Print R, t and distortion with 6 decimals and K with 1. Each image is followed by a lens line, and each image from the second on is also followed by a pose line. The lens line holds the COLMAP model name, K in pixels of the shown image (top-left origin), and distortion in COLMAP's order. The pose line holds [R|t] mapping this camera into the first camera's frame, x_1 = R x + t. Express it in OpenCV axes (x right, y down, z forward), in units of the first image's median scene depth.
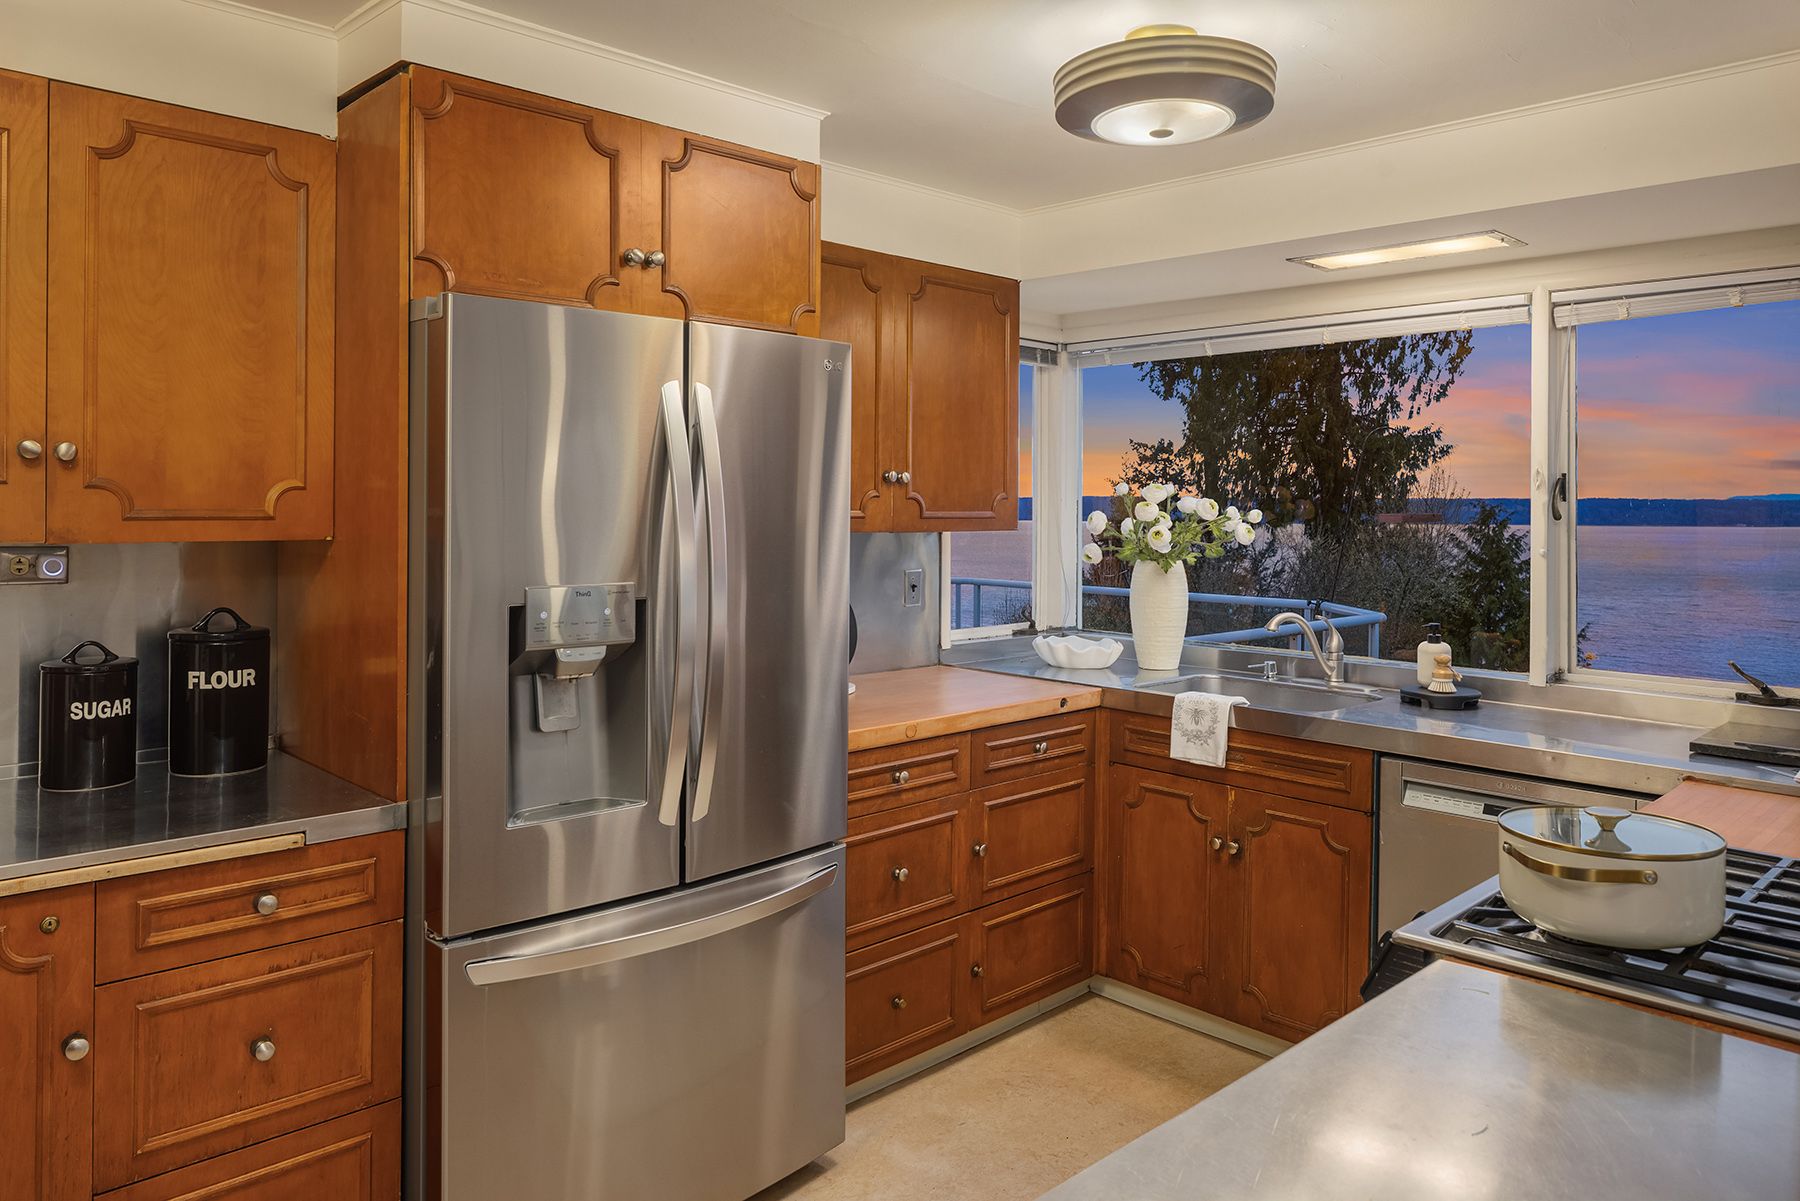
lens RADIAL K [[1226.2, 0, 897.8], [0, 1226.2, 509.7], [0, 0, 1]] dist [-0.009655, -0.003137]
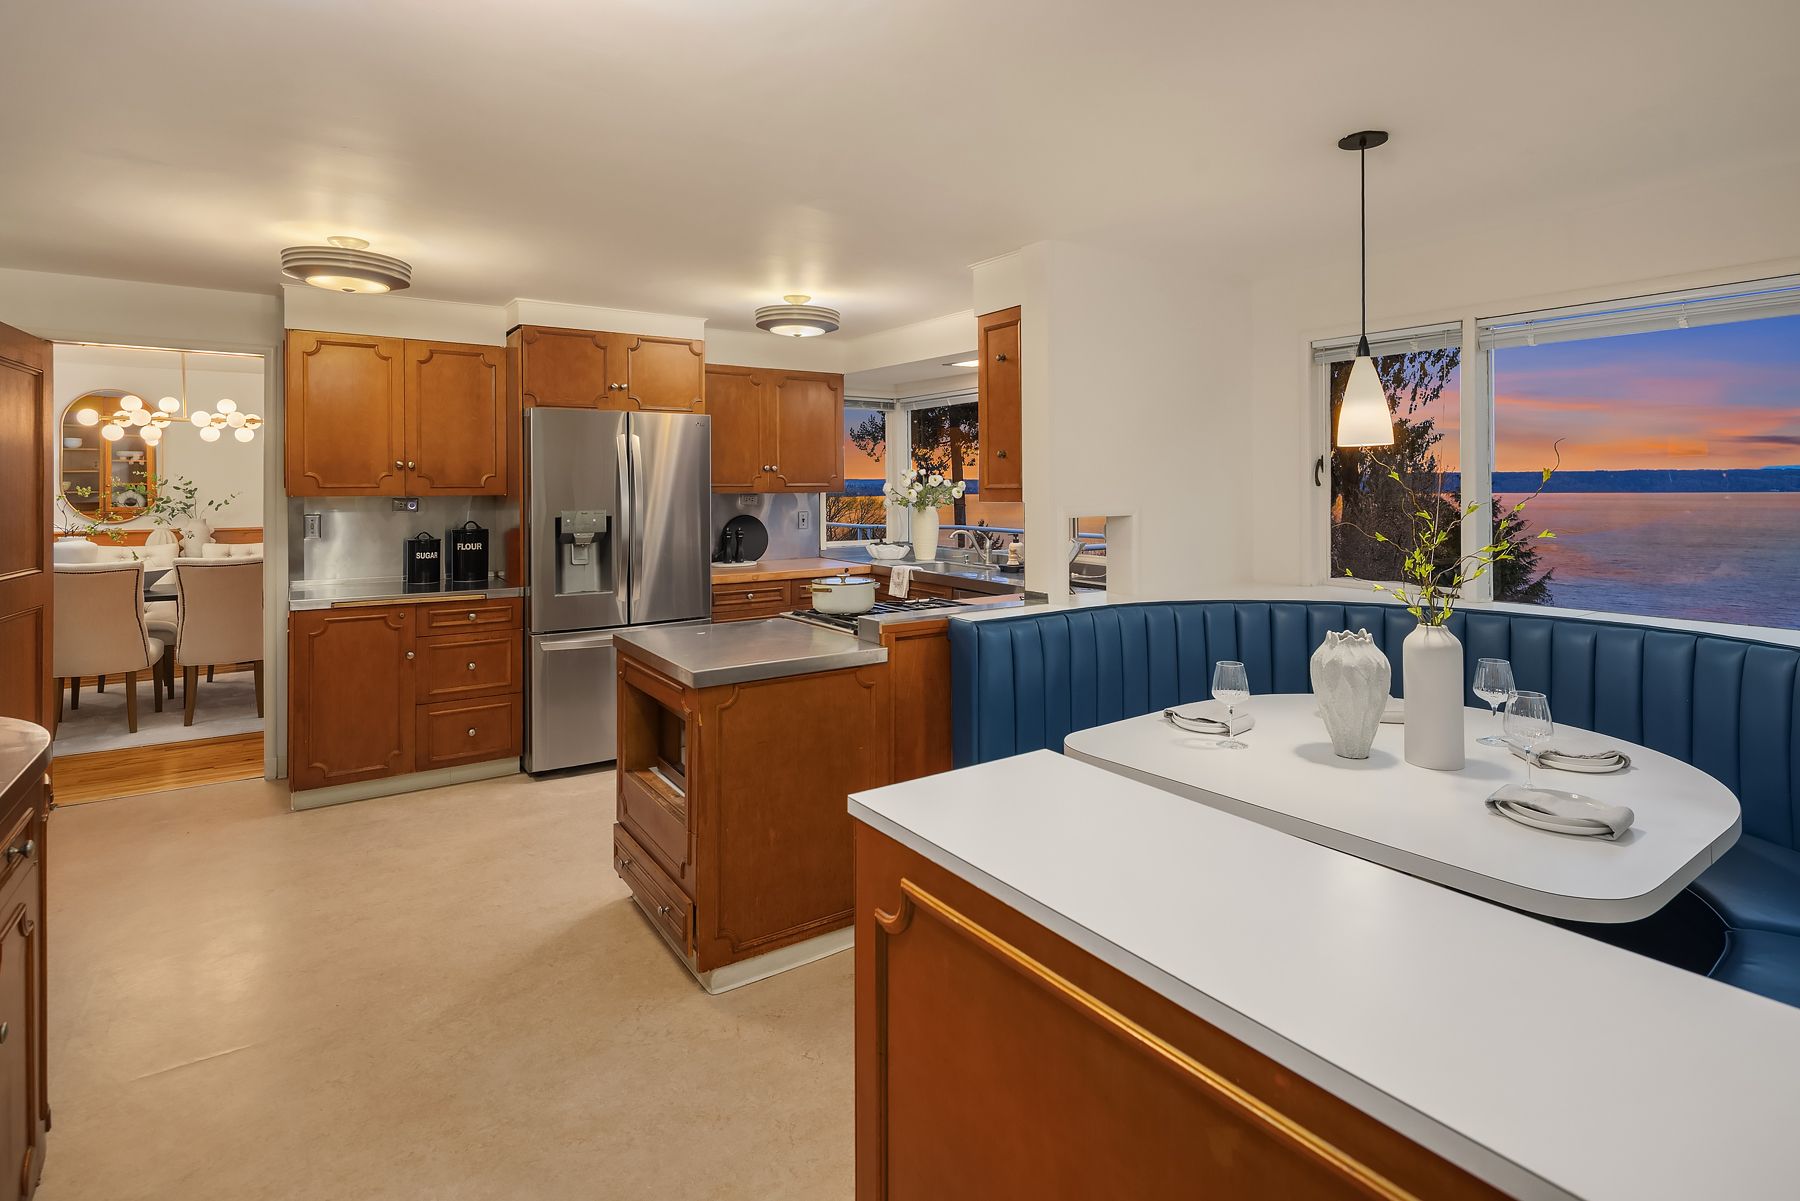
lens RADIAL K [[882.1, 0, 903.4], [0, 882.1, 490.3], [0, 0, 1]] dist [-0.000834, -0.000487]
pose [[0.986383, -0.009914, -0.164164, 0.615270], [0.010325, 0.999945, 0.001649, 0.016385], [0.164139, -0.003321, 0.986432, -0.663758]]
